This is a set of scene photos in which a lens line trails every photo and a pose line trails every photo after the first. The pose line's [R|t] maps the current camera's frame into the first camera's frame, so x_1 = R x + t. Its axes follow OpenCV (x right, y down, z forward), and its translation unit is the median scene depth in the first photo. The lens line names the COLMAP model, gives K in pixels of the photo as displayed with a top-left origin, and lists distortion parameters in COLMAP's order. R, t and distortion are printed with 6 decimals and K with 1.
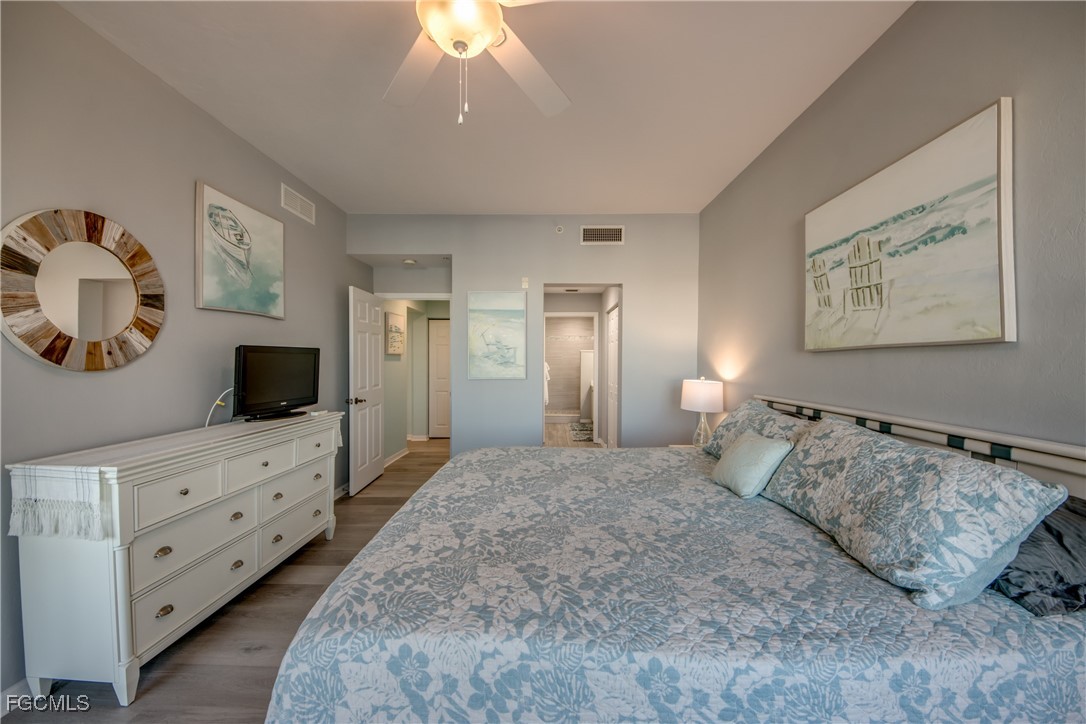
lens RADIAL K [[414.3, 0, 540.3], [0, 414.3, 359.0], [0, 0, 1]] dist [0.006481, -0.010081]
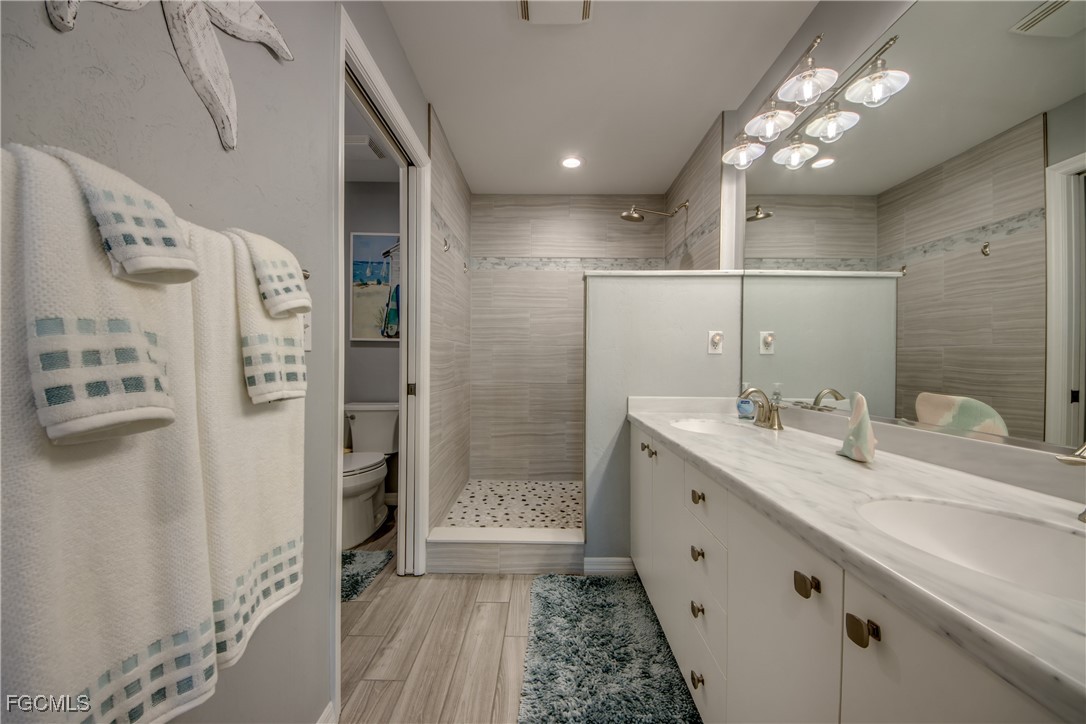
lens RADIAL K [[414.3, 0, 545.4], [0, 414.3, 365.3], [0, 0, 1]] dist [0.006481, -0.010081]
pose [[0.999872, -0.003941, 0.015500, 0.063848], [0.003879, 0.999984, 0.004022, 0.030427], [-0.015516, -0.003961, 0.999872, 0.687126]]
